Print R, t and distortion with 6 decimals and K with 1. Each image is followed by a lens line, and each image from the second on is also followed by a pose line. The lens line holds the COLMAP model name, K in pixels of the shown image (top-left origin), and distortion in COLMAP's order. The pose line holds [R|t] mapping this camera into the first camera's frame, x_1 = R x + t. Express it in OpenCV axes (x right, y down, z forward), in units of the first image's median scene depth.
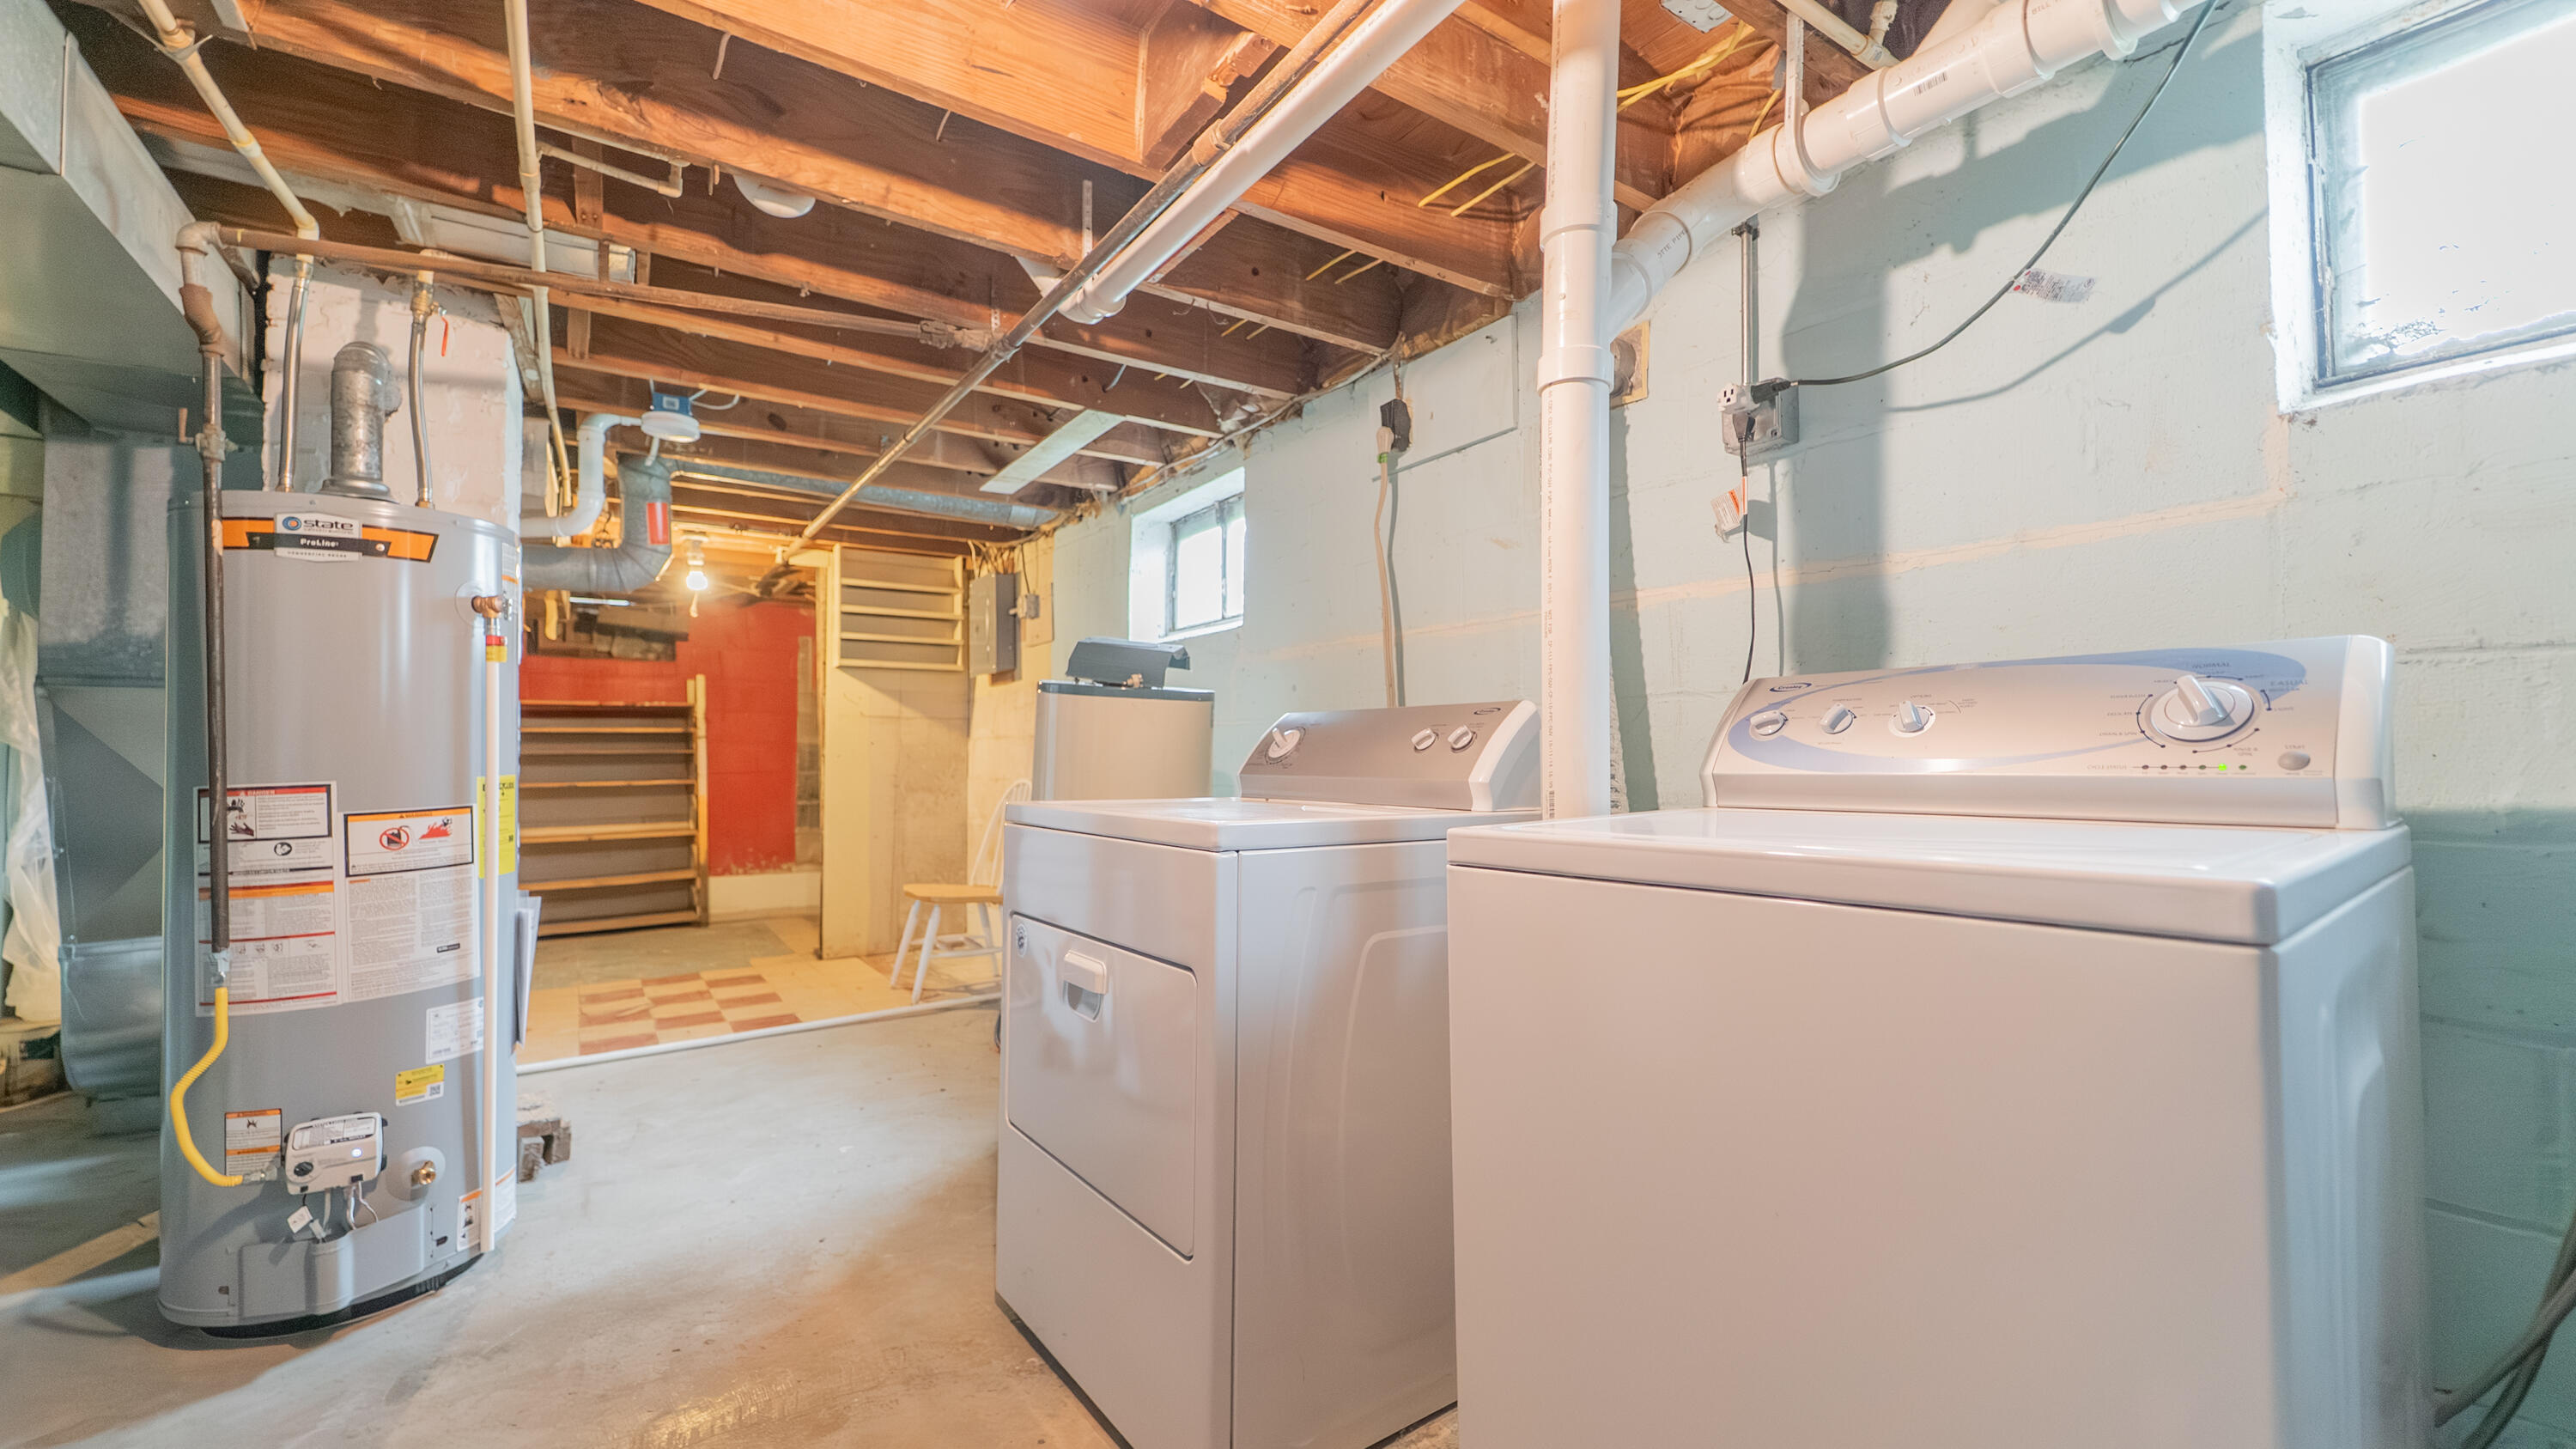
lens RADIAL K [[1028.3, 0, 1308.2], [0, 1028.3, 727.4], [0, 0, 1]] dist [-0.001538, -0.000674]
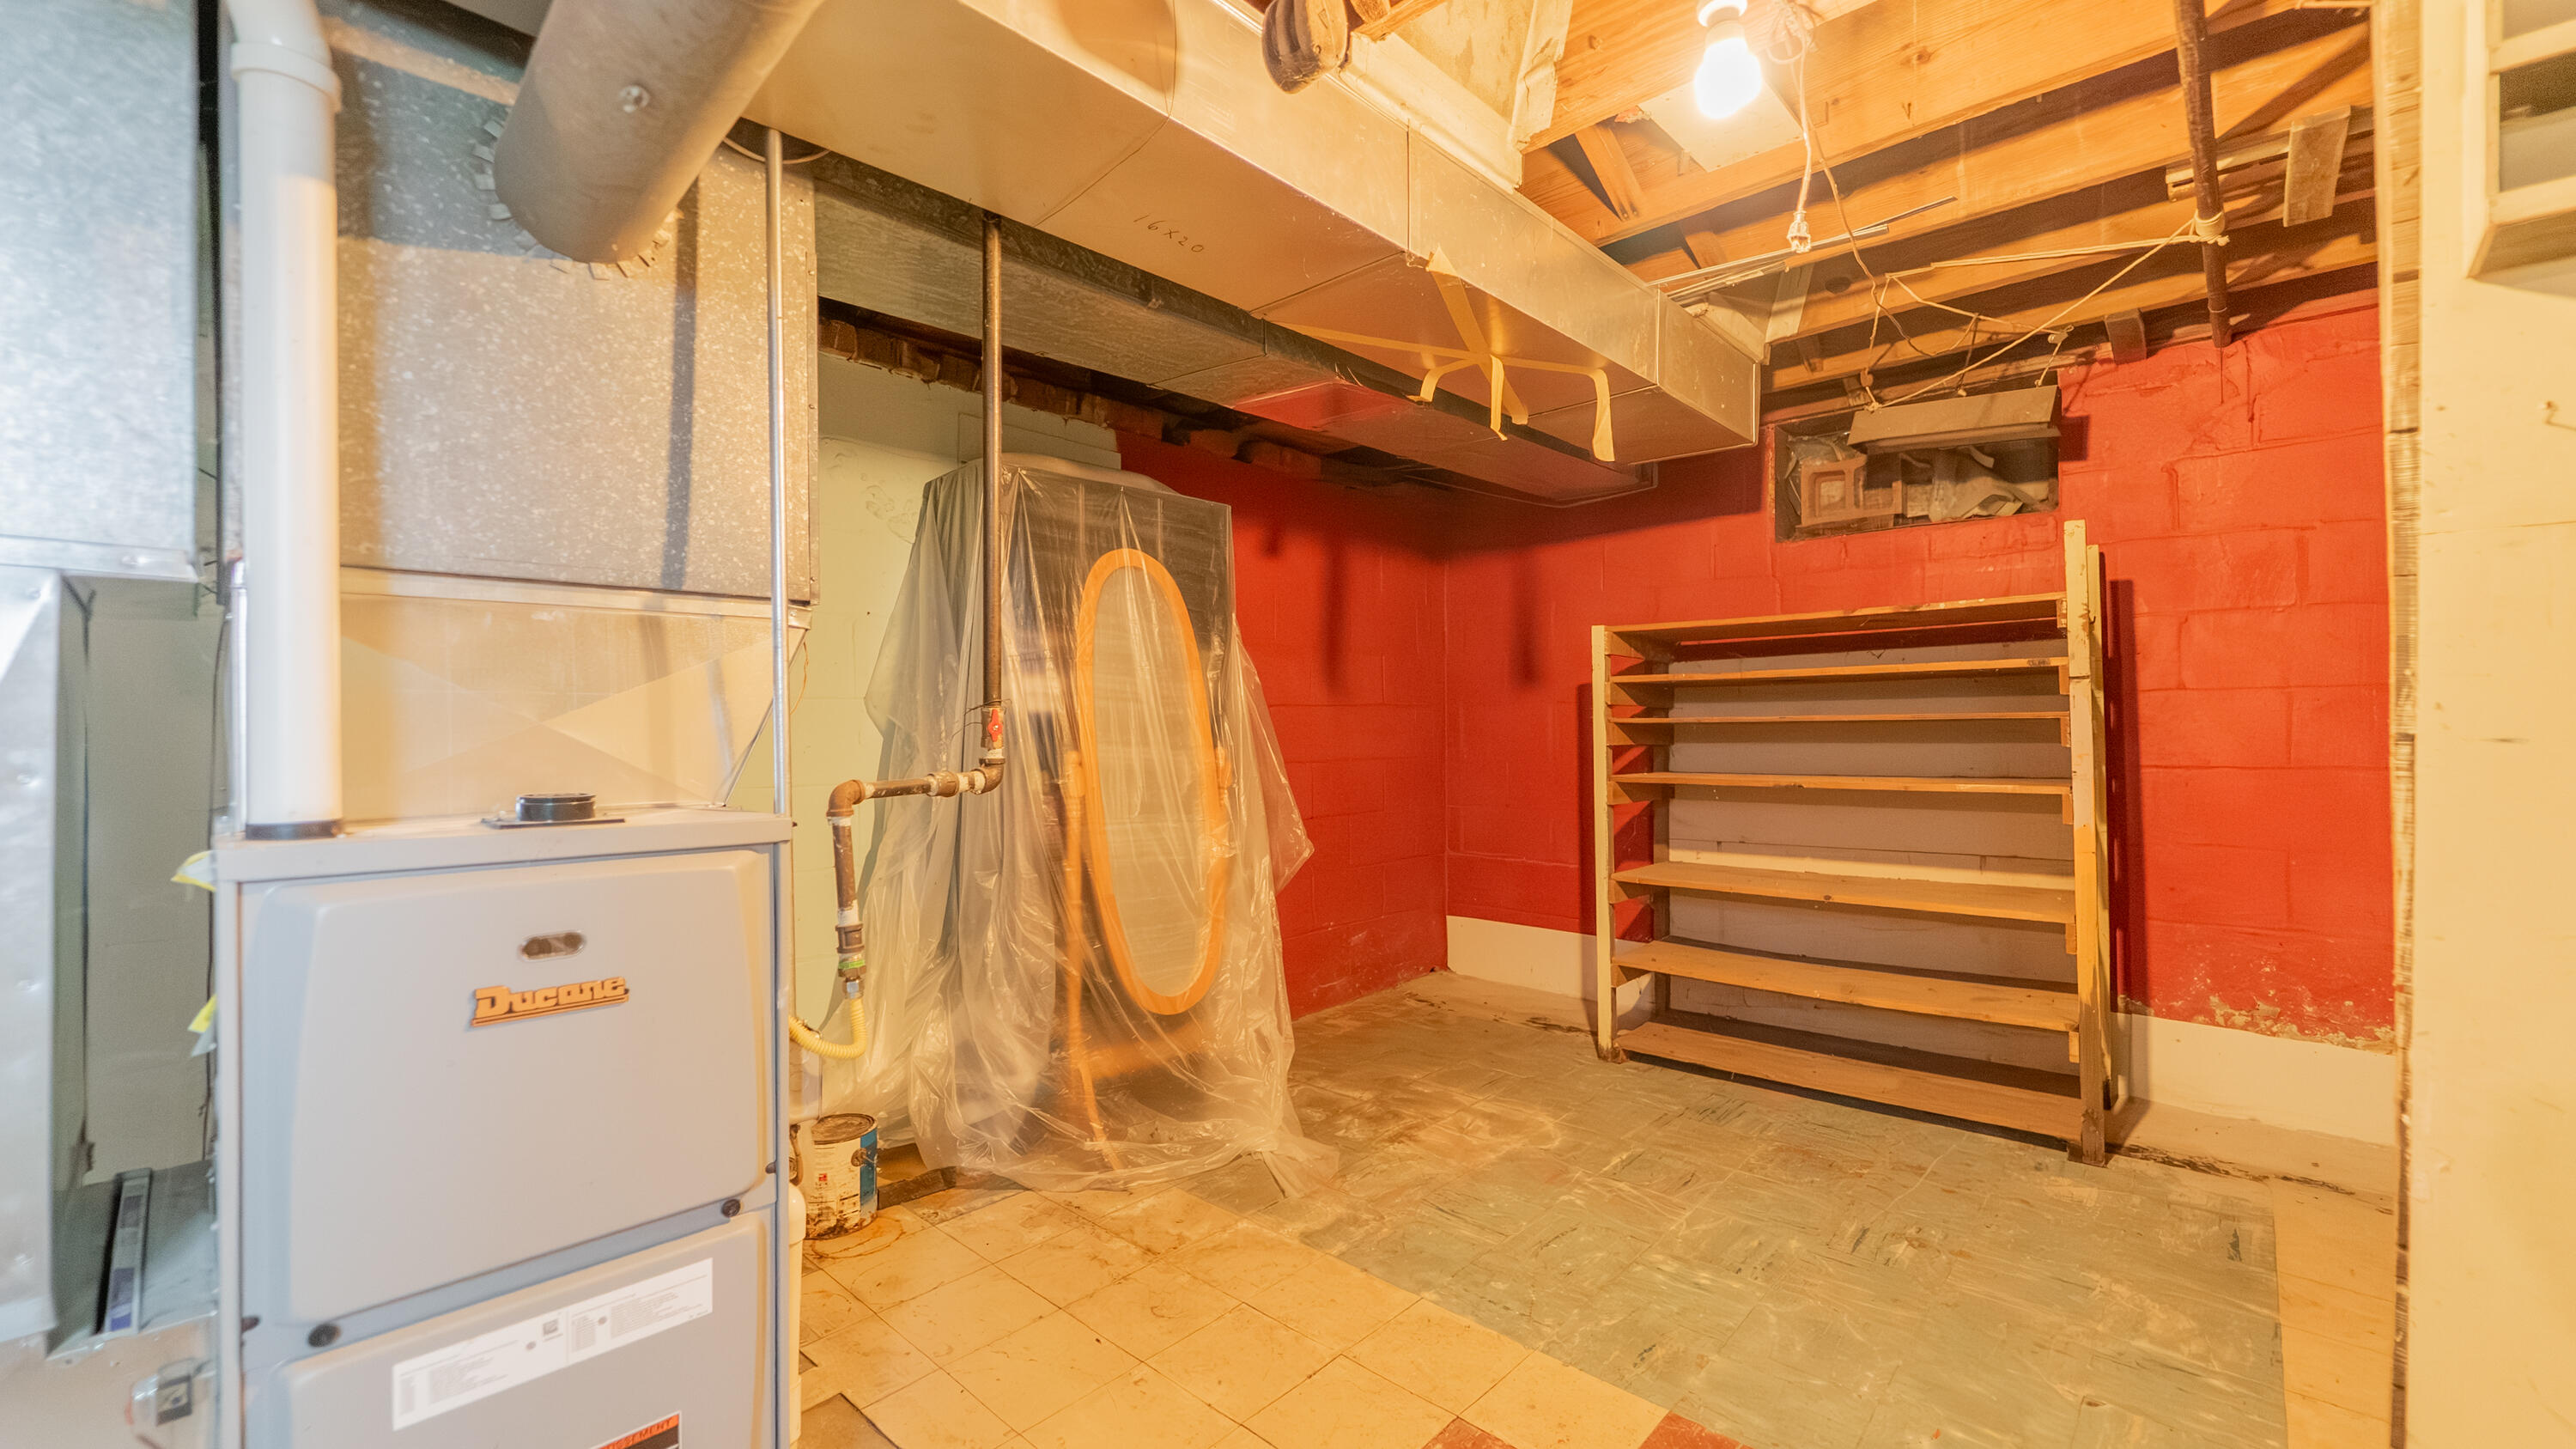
lens RADIAL K [[1028.3, 0, 1308.2], [0, 1028.3, 727.4], [0, 0, 1]] dist [-0.001538, -0.000674]
pose [[0.202387, -0.002693, -0.979302, -0.257030], [0.054104, 0.998500, 0.008436, 0.009270], [0.977810, -0.054691, 0.202229, 0.613389]]
